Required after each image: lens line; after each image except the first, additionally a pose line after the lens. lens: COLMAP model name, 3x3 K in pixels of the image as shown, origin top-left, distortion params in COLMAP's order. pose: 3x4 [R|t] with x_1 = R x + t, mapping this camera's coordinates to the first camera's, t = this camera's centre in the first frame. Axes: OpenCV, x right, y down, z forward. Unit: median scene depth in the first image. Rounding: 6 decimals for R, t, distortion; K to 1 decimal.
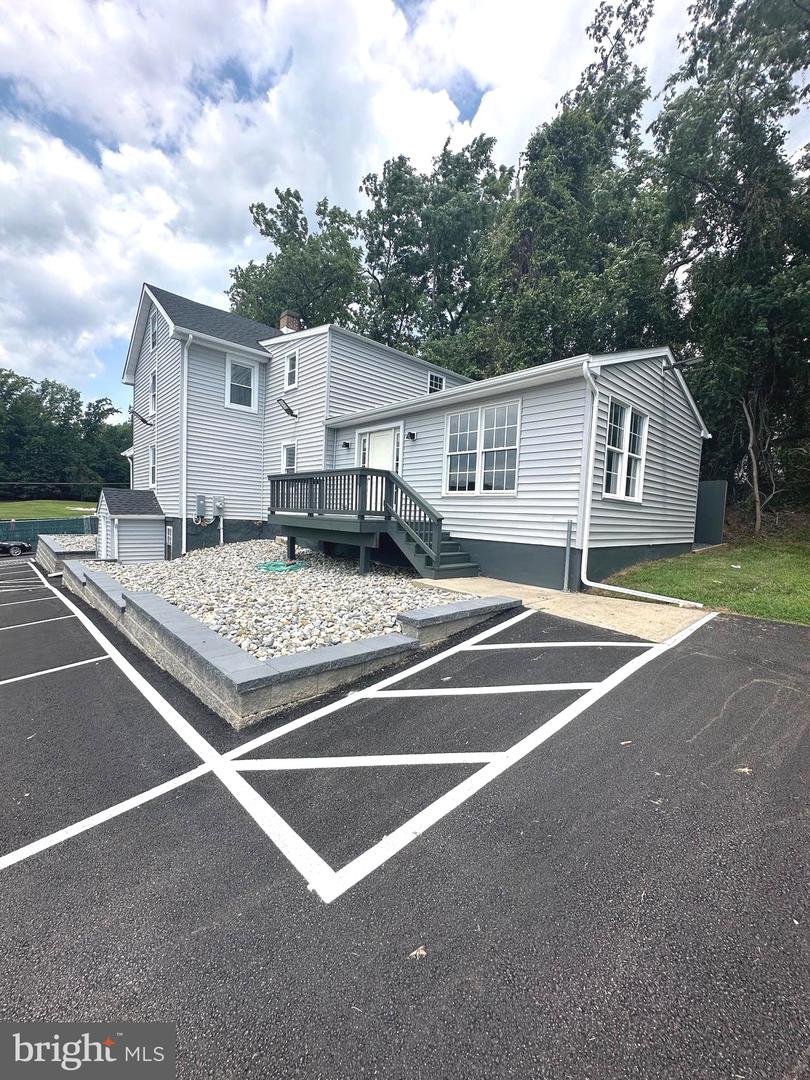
lens RADIAL K [[430.9, 0, 405.0], [0, 430.9, 540.0], [0, 0, 1]] dist [0.000027, 0.000058]
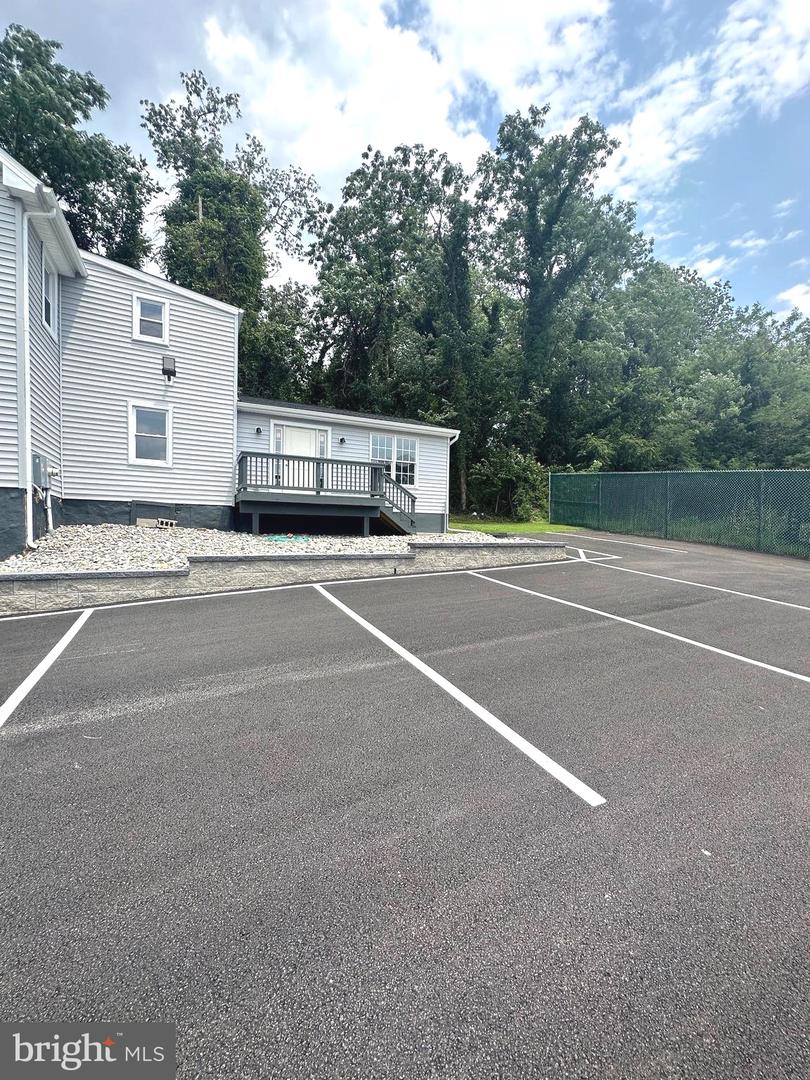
lens RADIAL K [[430.9, 0, 405.0], [0, 430.9, 540.0], [0, 0, 1]] dist [0.000027, 0.000058]
pose [[0.289446, -0.035801, 0.956525, -1.246222], [0.060886, 0.997965, 0.018927, 0.059525], [-0.955256, 0.052760, 0.291036, 0.426610]]
